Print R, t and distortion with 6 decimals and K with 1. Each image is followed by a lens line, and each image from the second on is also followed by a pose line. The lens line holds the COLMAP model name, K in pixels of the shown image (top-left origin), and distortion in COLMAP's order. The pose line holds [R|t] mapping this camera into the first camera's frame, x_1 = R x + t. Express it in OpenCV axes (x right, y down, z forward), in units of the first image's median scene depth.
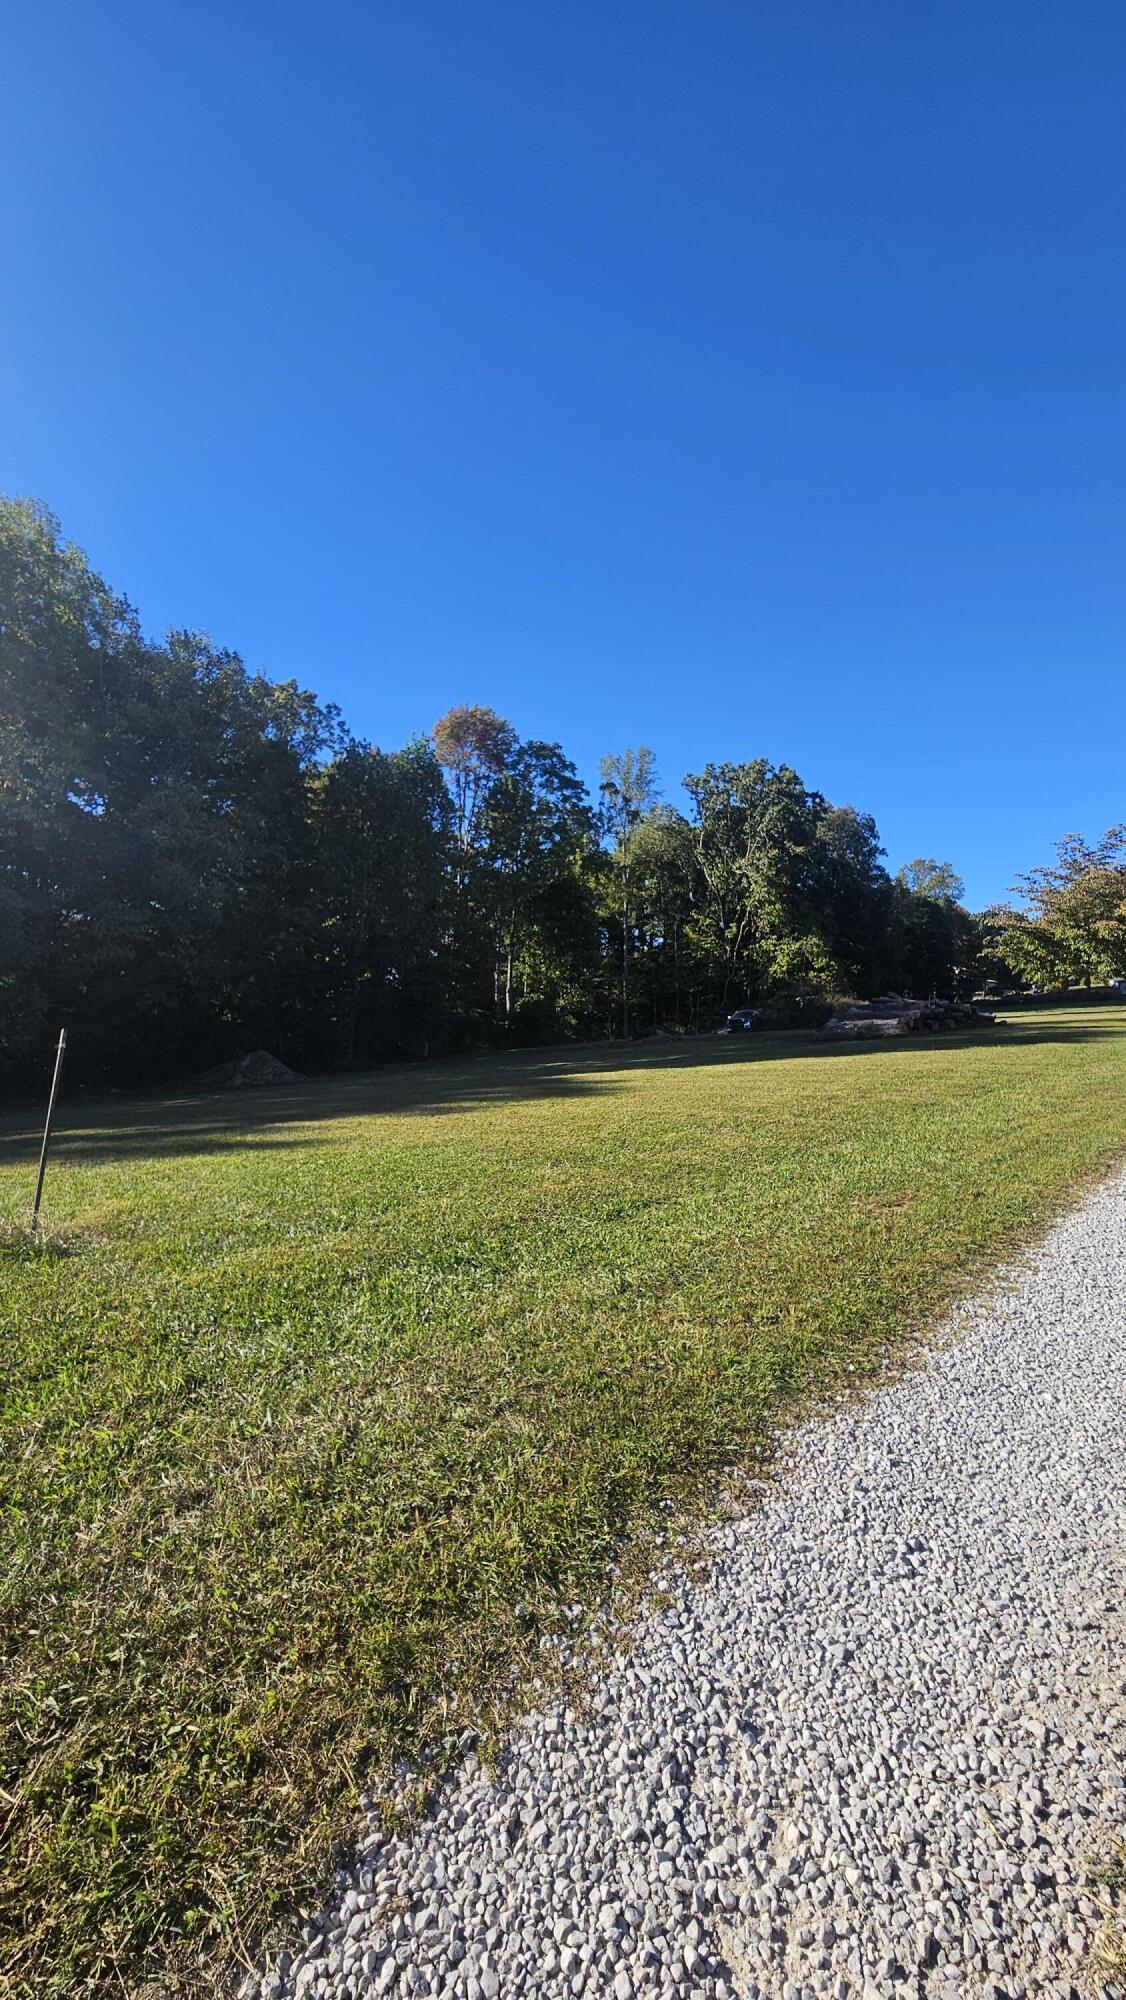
lens RADIAL K [[831.7, 0, 559.8], [0, 831.7, 999.0], [0, 0, 1]] dist [-0.002014, -0.000231]
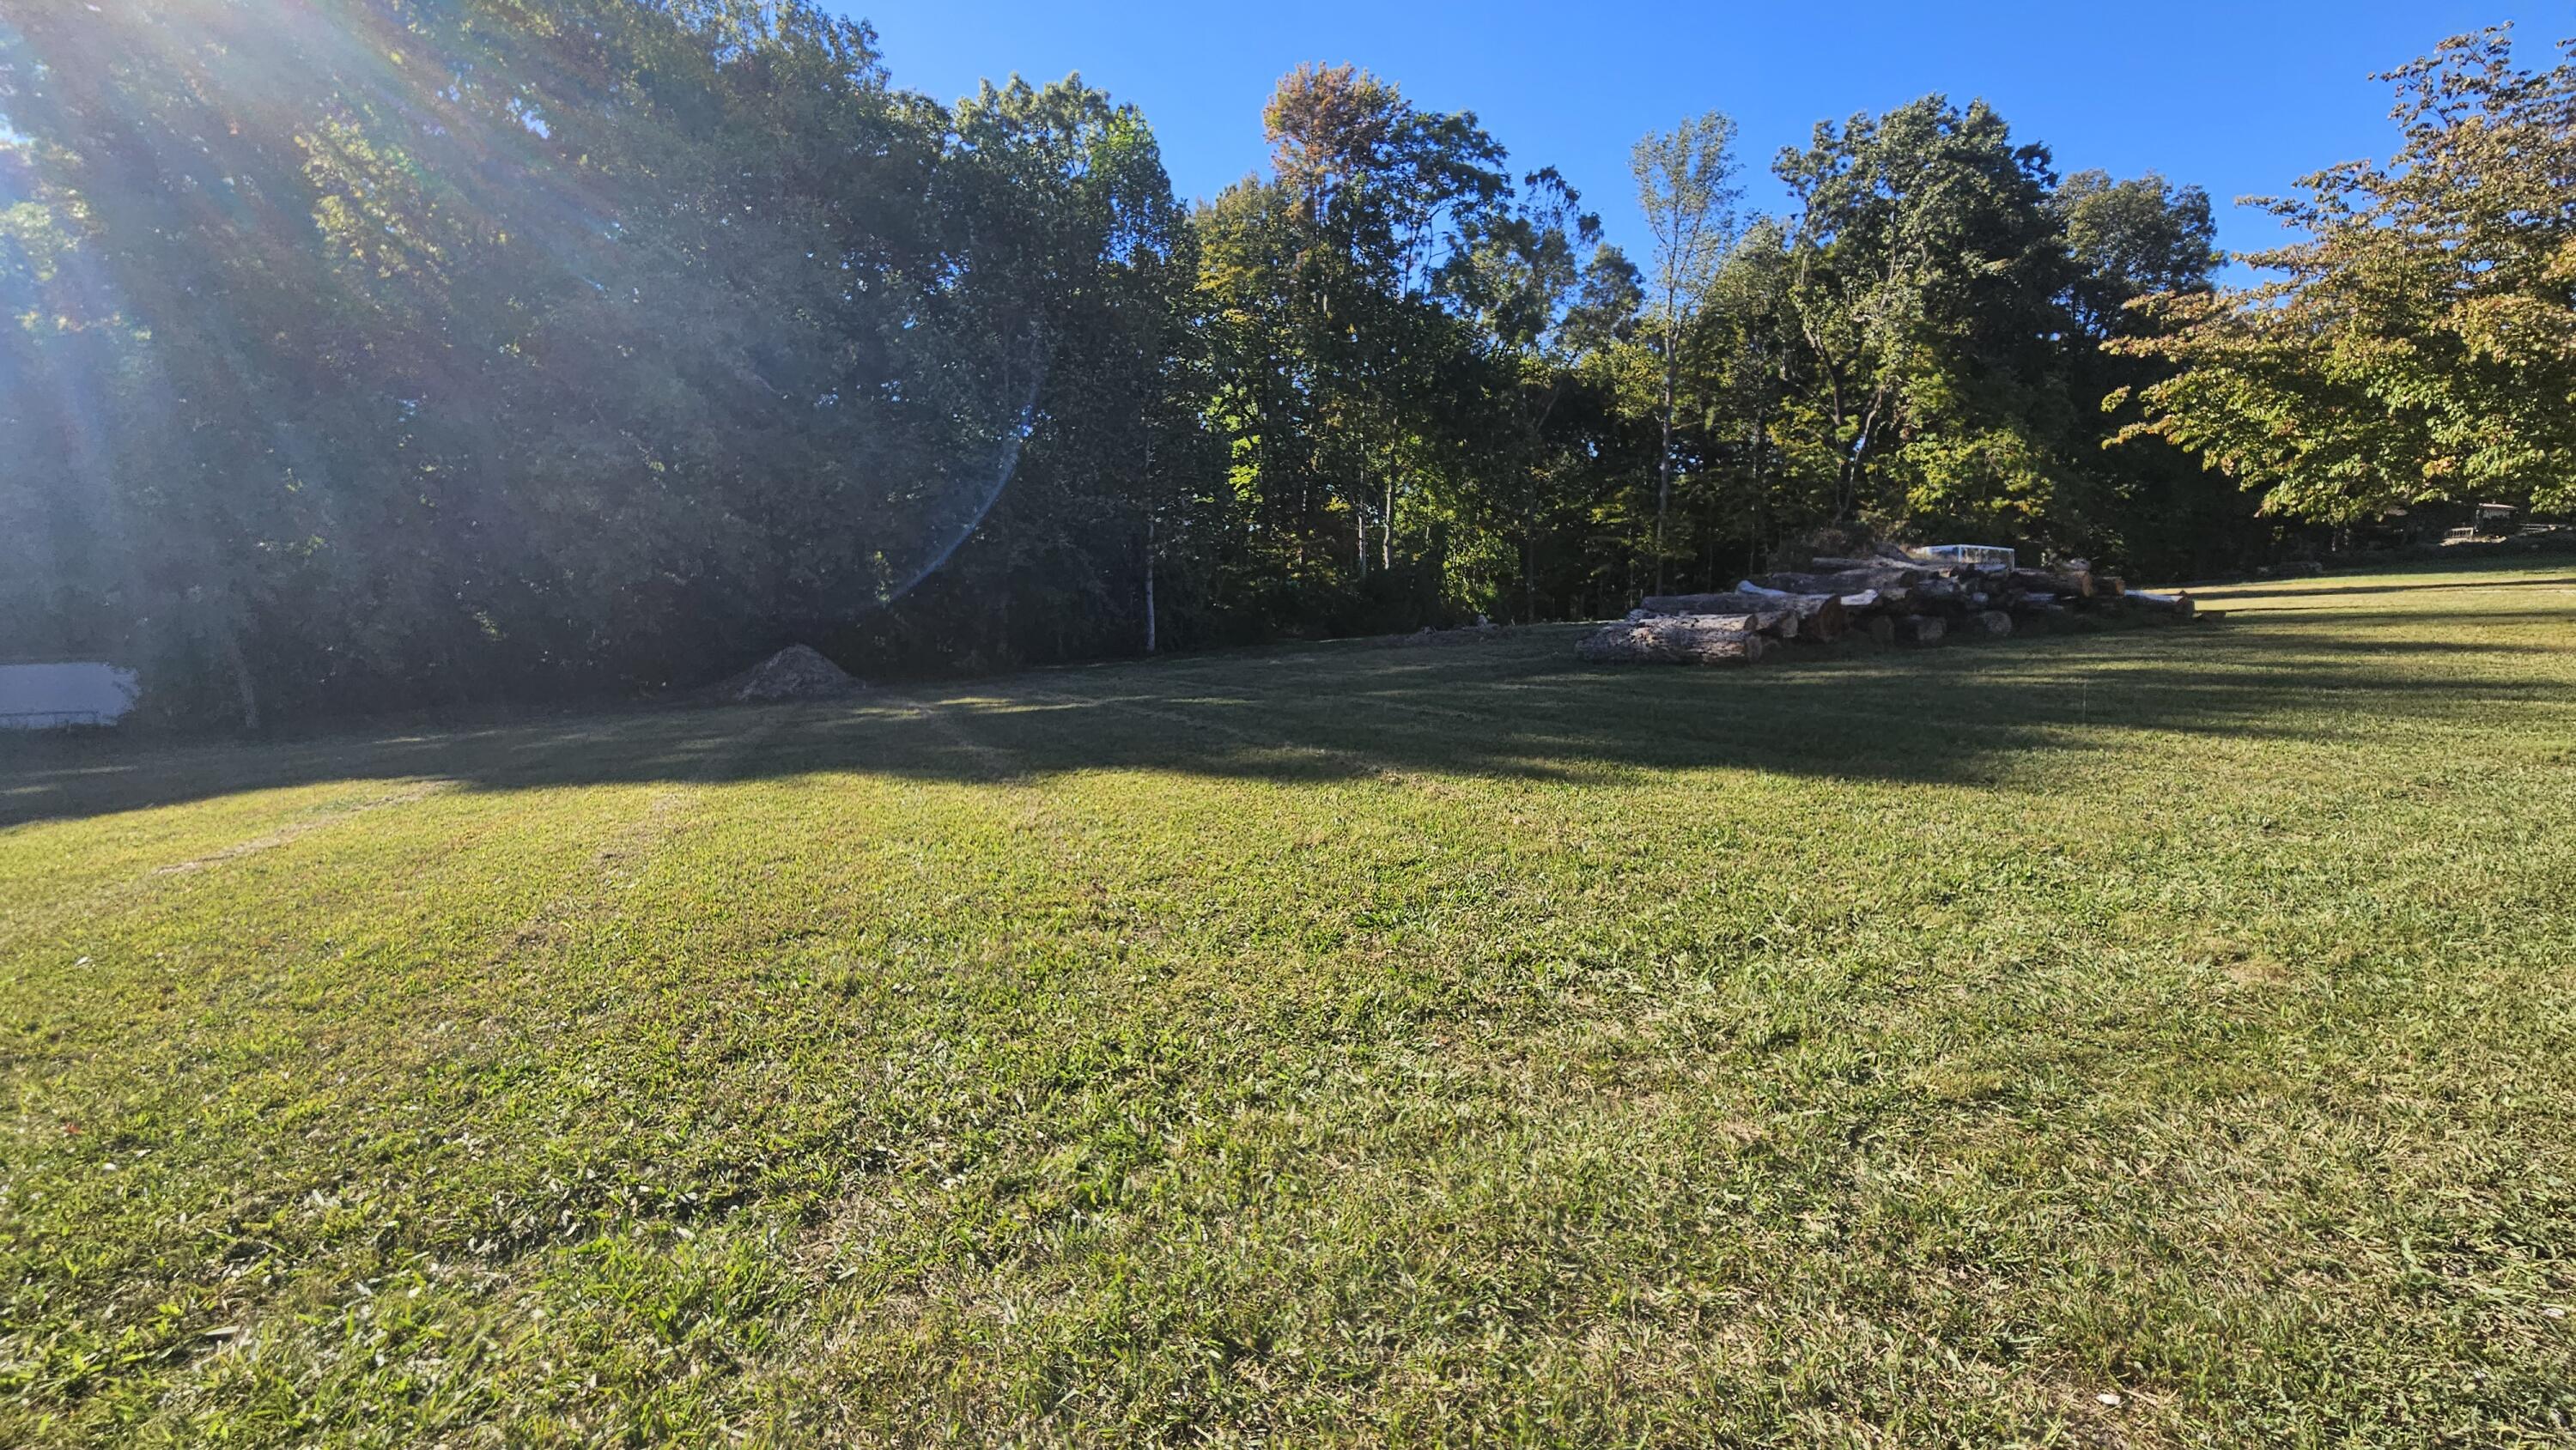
lens RADIAL K [[1071.1, 0, 1288.2], [0, 1071.1, 712.8], [0, 0, 1]] dist [-0.002014, -0.000231]
pose [[0.925947, 0.045600, -0.374890, 0.140124], [0.011418, 0.988849, 0.148481, -0.002924], [0.377480, -0.141766, 0.915102, 0.159793]]
